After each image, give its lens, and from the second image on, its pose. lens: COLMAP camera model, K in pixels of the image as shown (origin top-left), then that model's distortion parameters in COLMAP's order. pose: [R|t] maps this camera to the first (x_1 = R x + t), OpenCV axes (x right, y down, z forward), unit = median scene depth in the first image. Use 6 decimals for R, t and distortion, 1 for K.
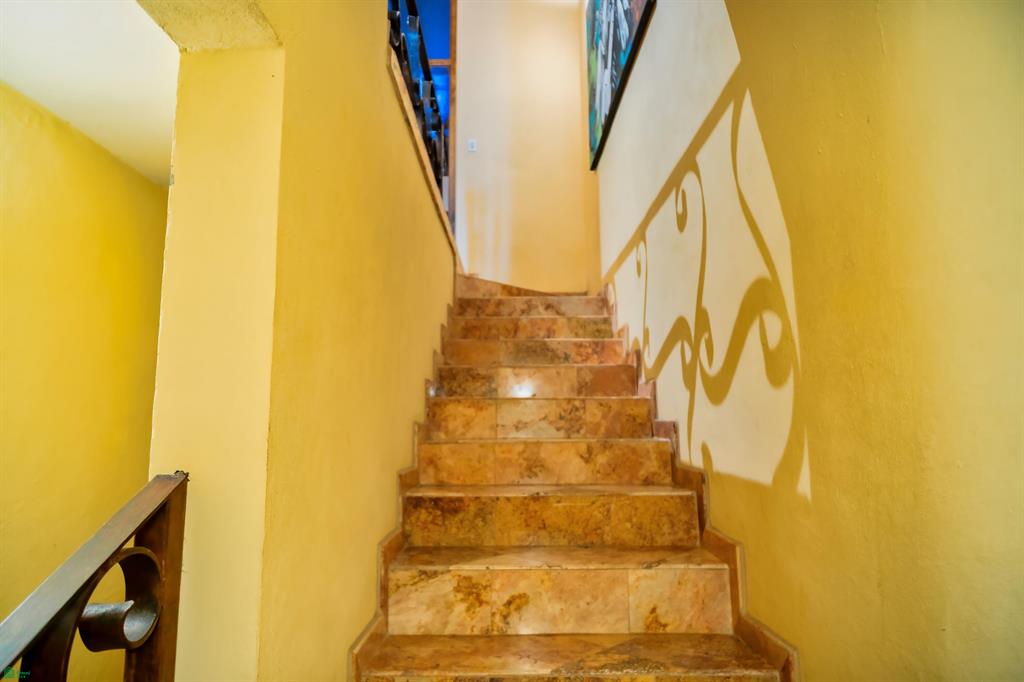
lens RADIAL K [[604.4, 0, 512.0], [0, 604.4, 341.0], [0, 0, 1]] dist [-0.002276, 0.003899]
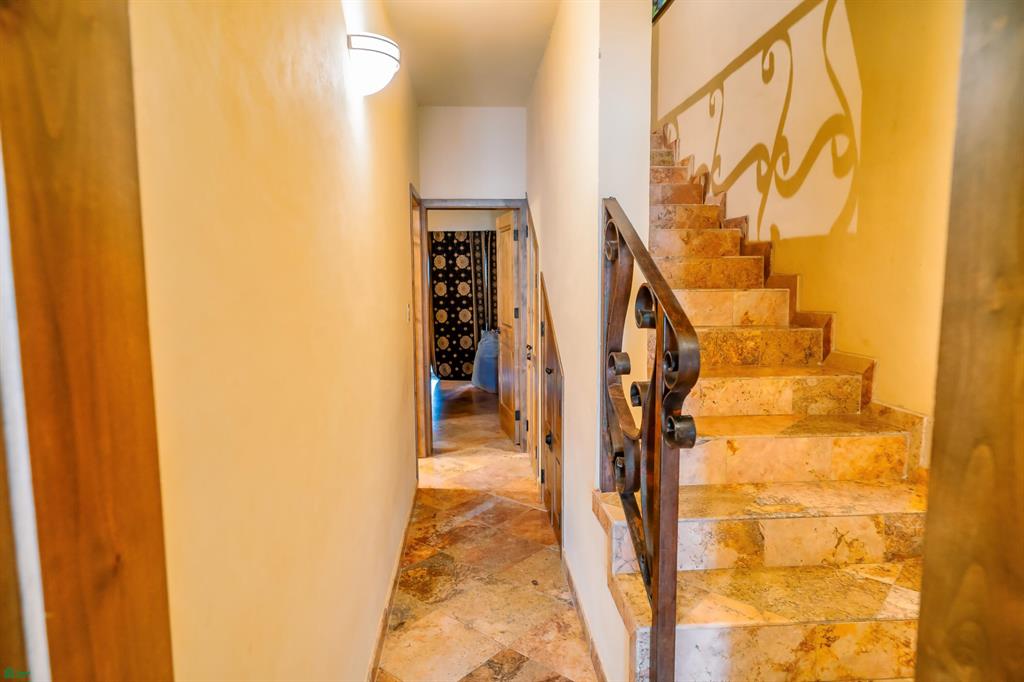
lens RADIAL K [[604.4, 0, 512.0], [0, 604.4, 341.0], [0, 0, 1]] dist [-0.002276, 0.003899]
pose [[0.997445, -0.009510, 0.070806, -0.469449], [-0.007605, 0.971335, 0.237594, 0.088583], [-0.071035, -0.237525, 0.968780, -0.557793]]
